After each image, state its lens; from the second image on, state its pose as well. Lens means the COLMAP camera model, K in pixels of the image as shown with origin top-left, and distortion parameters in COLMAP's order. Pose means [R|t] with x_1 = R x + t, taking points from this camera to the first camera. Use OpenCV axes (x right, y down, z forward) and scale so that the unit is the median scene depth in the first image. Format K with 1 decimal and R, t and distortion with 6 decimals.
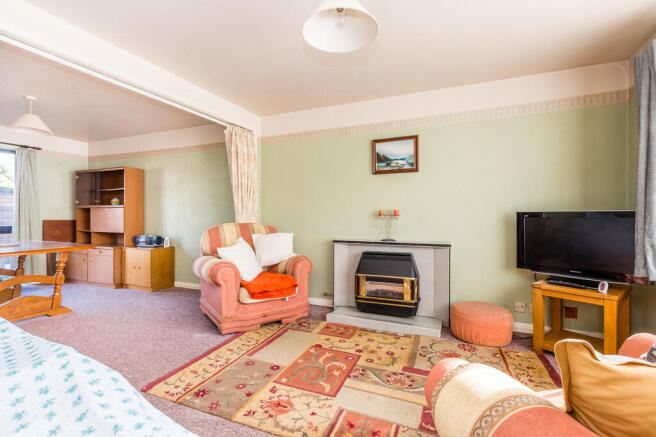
lens RADIAL K [[300.2, 0, 330.6], [0, 300.2, 215.5], [0, 0, 1]] dist [-0.000378, 0.000674]
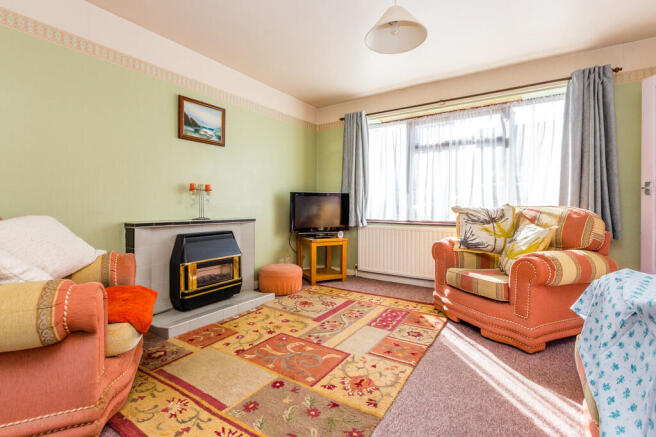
lens RADIAL K [[300.2, 0, 320.4], [0, 300.2, 202.7], [0, 0, 1]] dist [-0.000378, 0.000674]
pose [[0.209999, 0.011073, 0.977639, -0.577937], [-0.005848, 0.999932, -0.010069, 0.042405], [-0.977684, -0.003603, 0.210049, 0.480749]]
